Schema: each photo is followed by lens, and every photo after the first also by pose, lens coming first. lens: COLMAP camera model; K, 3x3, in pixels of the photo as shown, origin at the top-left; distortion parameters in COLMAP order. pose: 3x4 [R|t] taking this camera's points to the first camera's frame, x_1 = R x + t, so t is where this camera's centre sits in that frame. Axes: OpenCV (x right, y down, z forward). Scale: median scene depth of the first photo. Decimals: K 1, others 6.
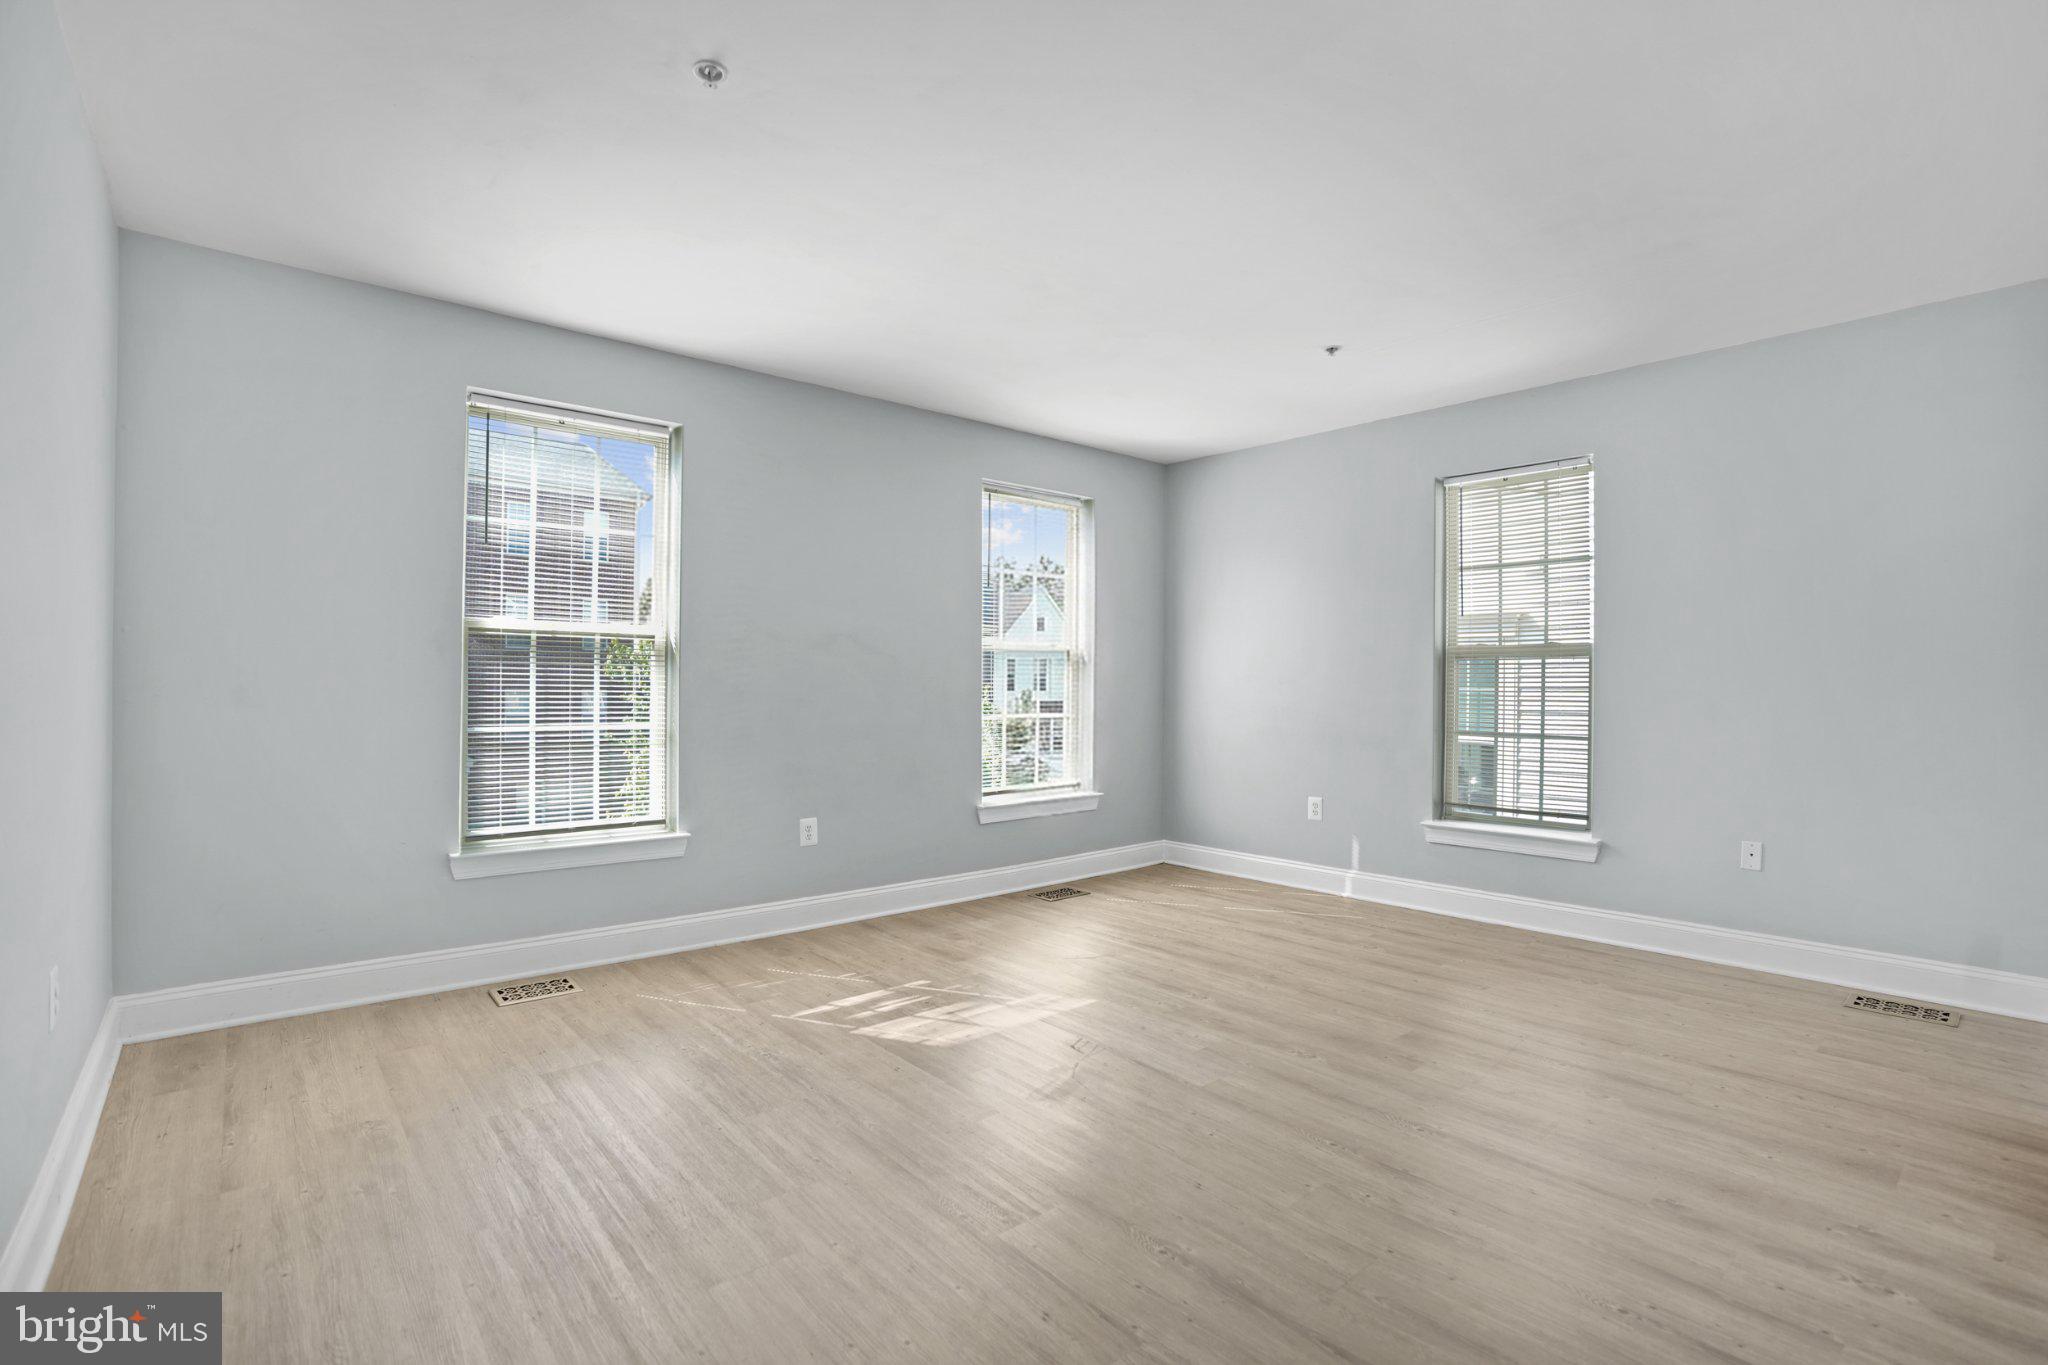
lens RADIAL K [[971.0, 0, 1024.0], [0, 971.0, 682.5], [0, 0, 1]] dist [-0.085491, 0.042588]
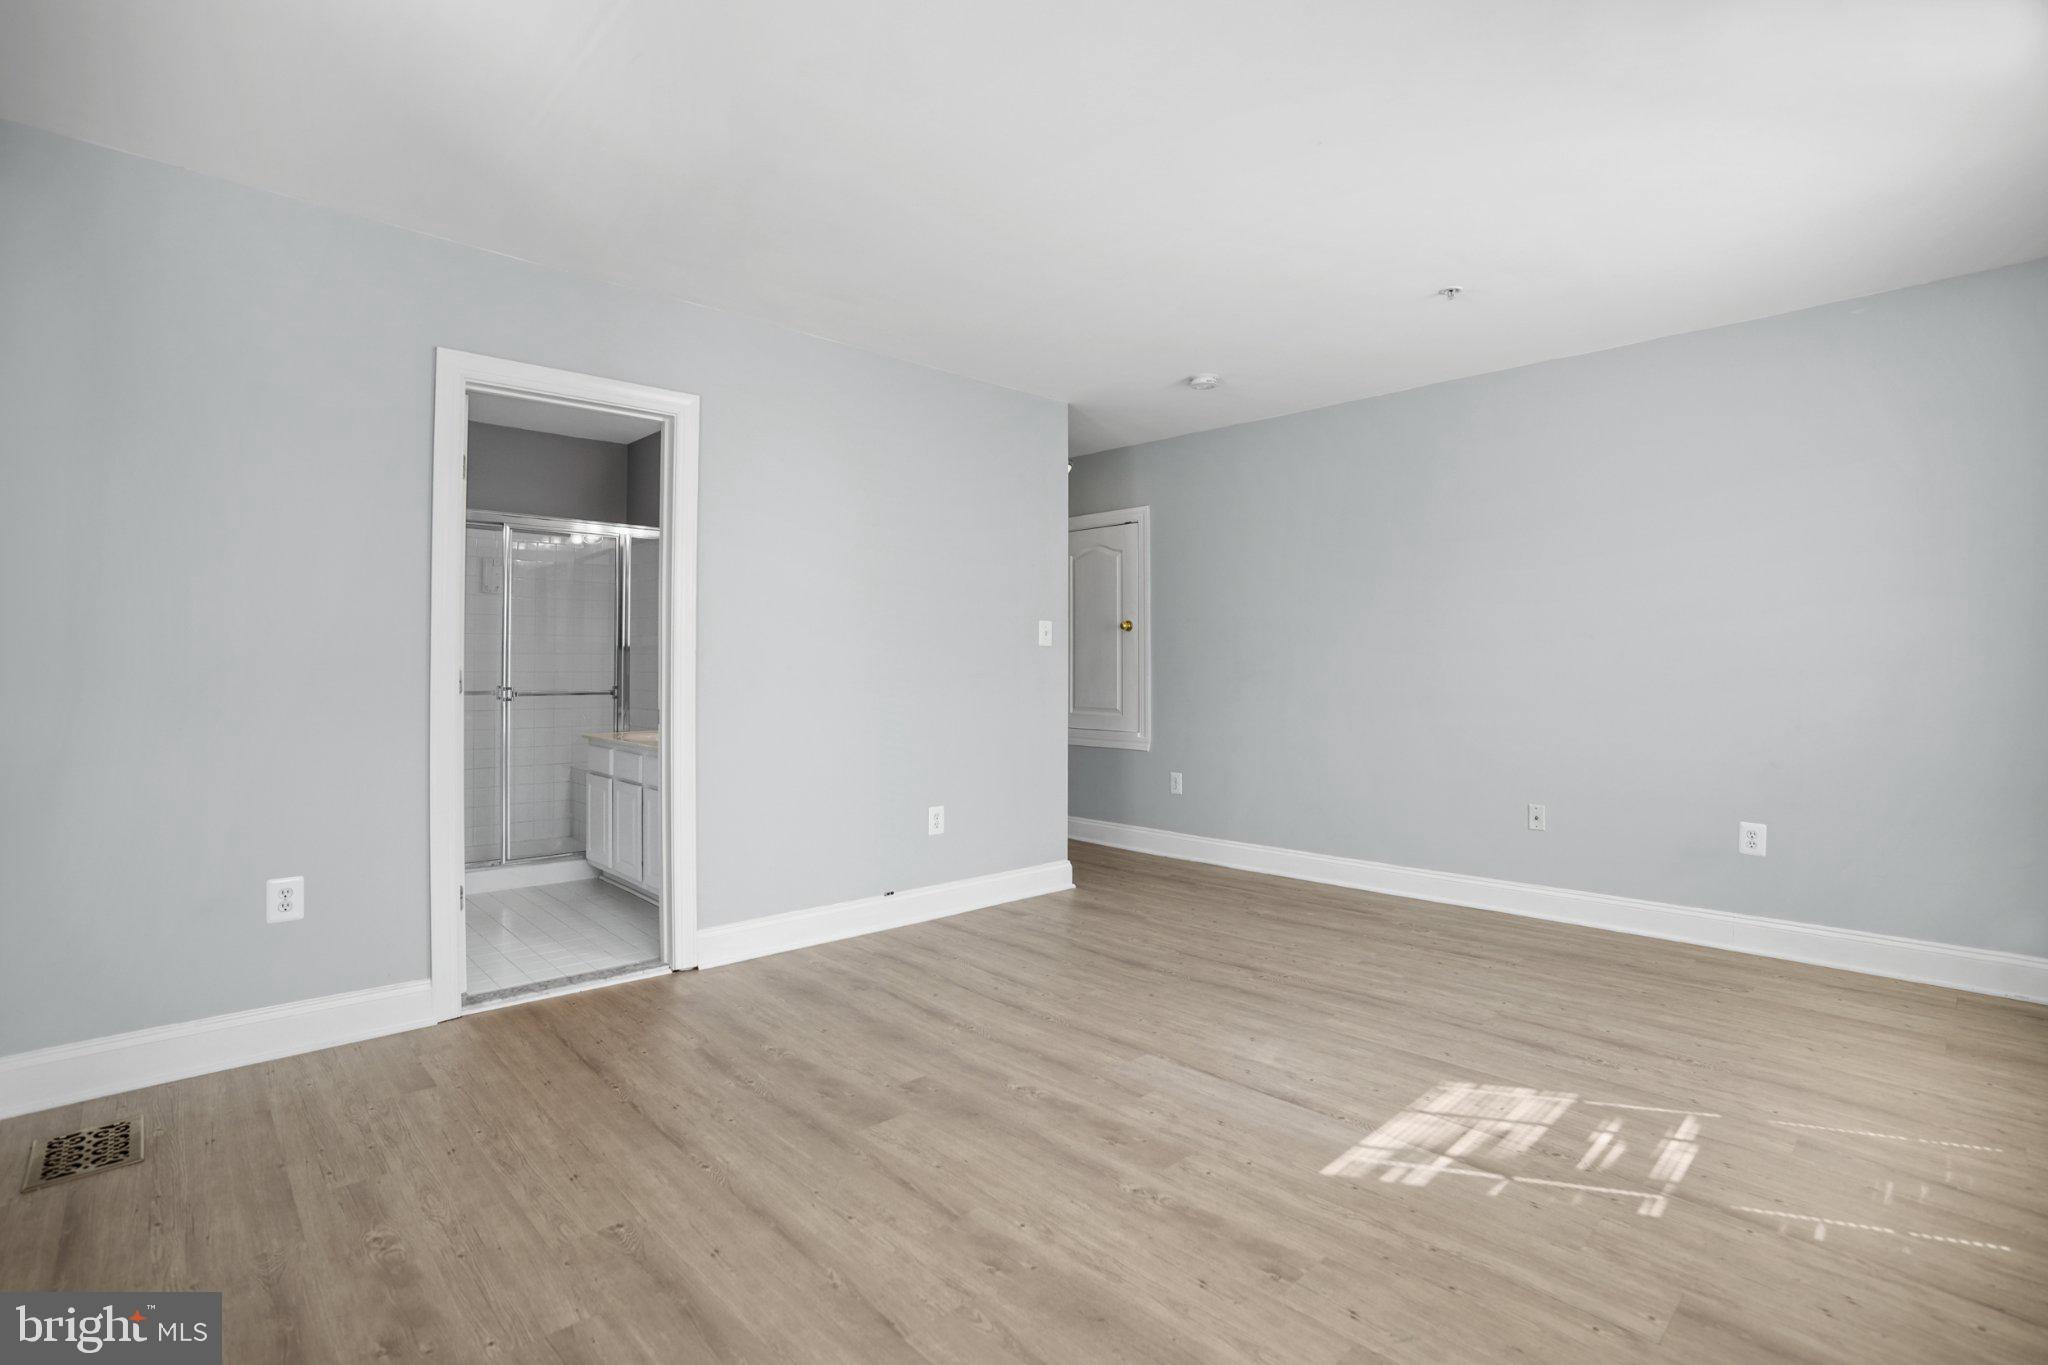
lens RADIAL K [[1022.8, 0, 1022.8], [0, 1022.8, 663.5], [0, 0, 1]] dist [-0.001891, -0.000250]
pose [[-0.999028, -0.003798, -0.043906, 0.278640], [-0.003726, 0.999992, -0.001731, 0.001952], [0.043912, -0.001565, -0.999034, 1.579058]]
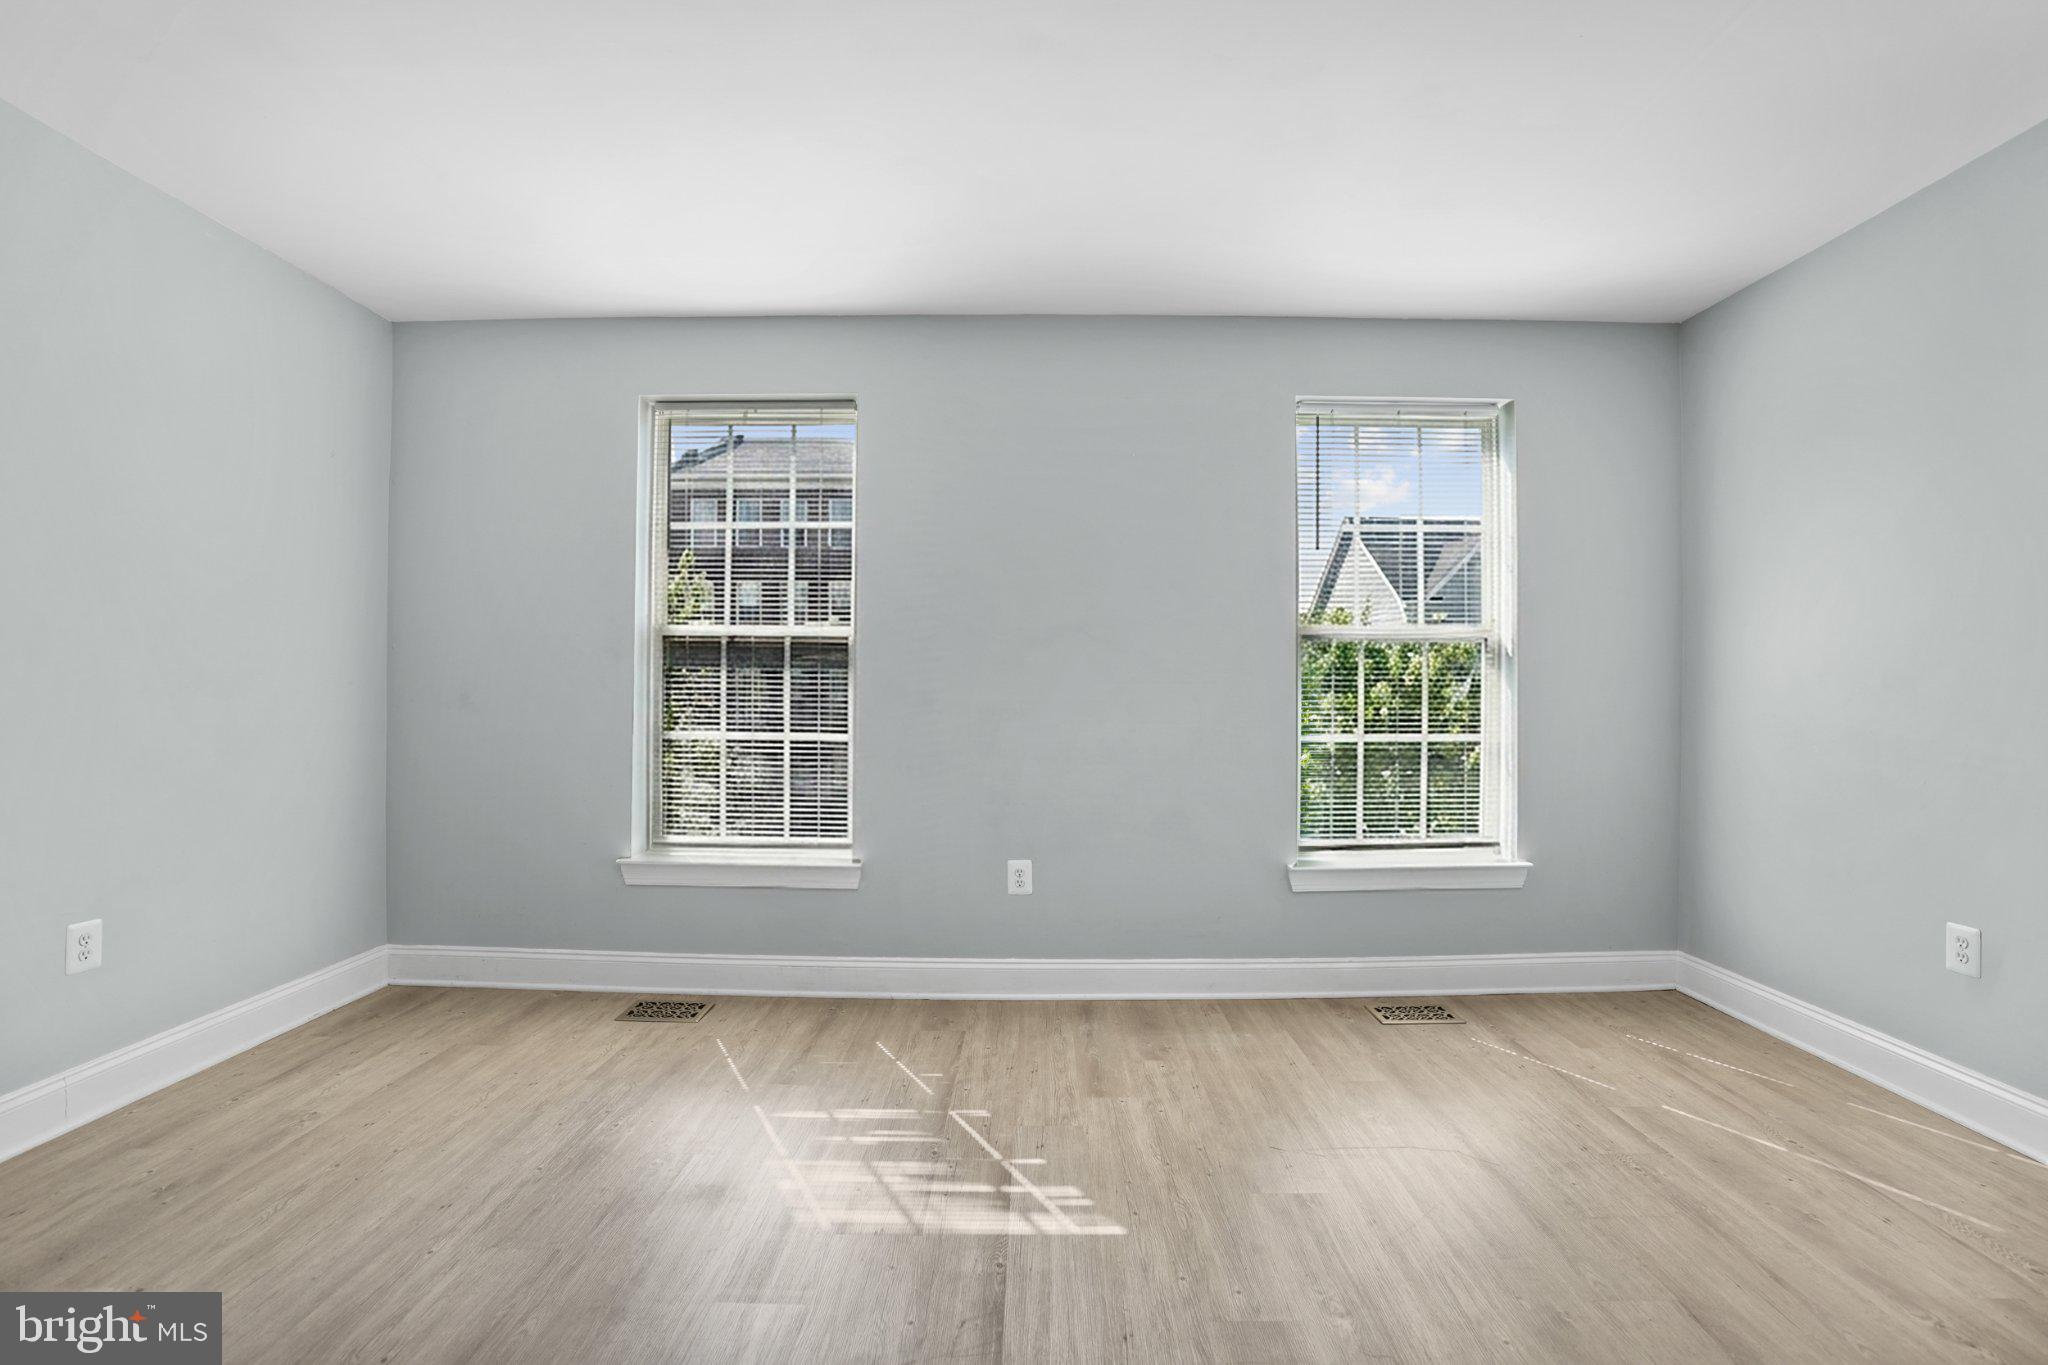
lens RADIAL K [[971.0, 0, 1024.0], [0, 971.0, 682.5], [0, 0, 1]] dist [-0.085491, 0.042588]
pose [[0.753523, -0.006987, -0.657385, 0.378051], [-0.002828, 0.999900, -0.013869, 0.006179], [0.657416, 0.012309, 0.753428, 0.493031]]
